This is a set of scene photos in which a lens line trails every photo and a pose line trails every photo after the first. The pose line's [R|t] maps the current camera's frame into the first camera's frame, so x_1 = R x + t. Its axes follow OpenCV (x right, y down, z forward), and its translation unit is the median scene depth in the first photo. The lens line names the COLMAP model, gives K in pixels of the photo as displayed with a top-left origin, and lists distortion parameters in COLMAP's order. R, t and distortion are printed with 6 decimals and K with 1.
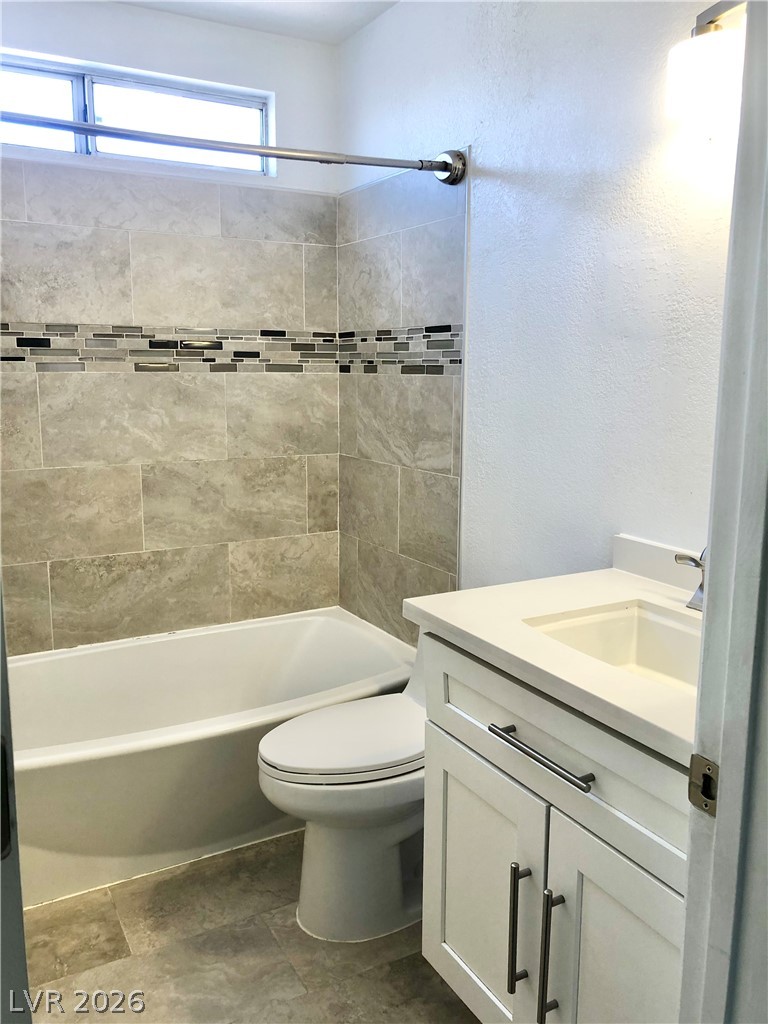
lens RADIAL K [[835.1, 0, 384.0], [0, 835.1, 512.0], [0, 0, 1]] dist [0.044203, -0.038162]
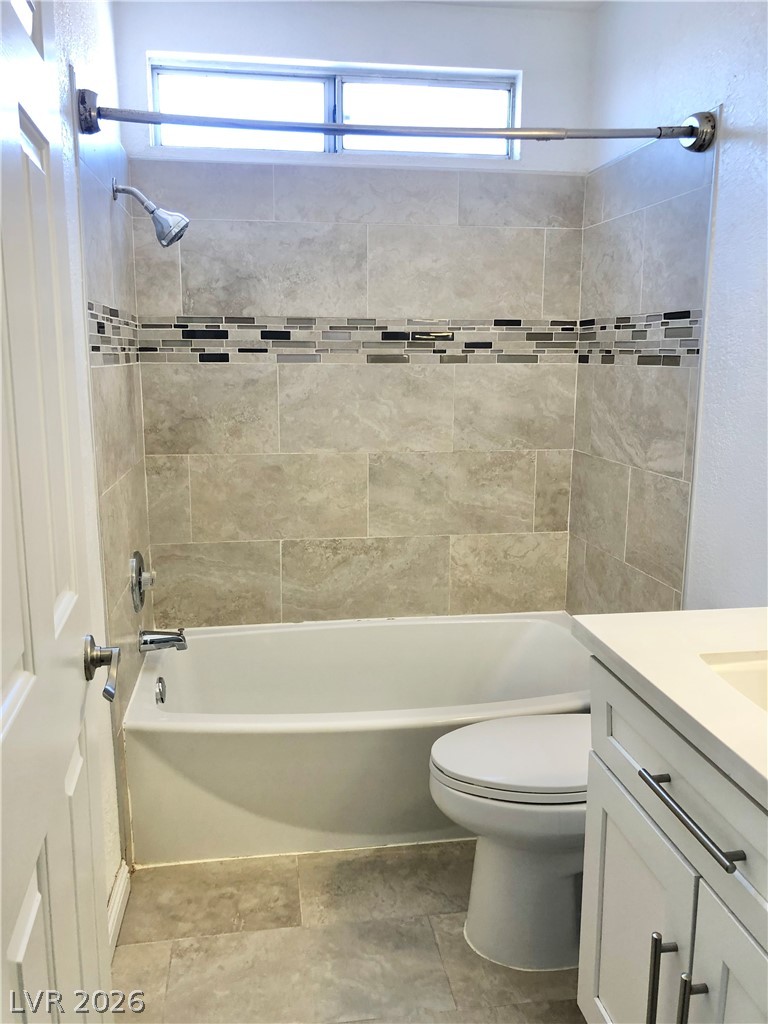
lens RADIAL K [[835.1, 0, 384.0], [0, 835.1, 512.0], [0, 0, 1]] dist [0.044203, -0.038162]
pose [[0.936488, 0.066122, -0.344411, 0.088929], [-0.061893, 0.997811, 0.023272, -0.010058], [0.345196, -0.000477, 0.938531, 0.046994]]
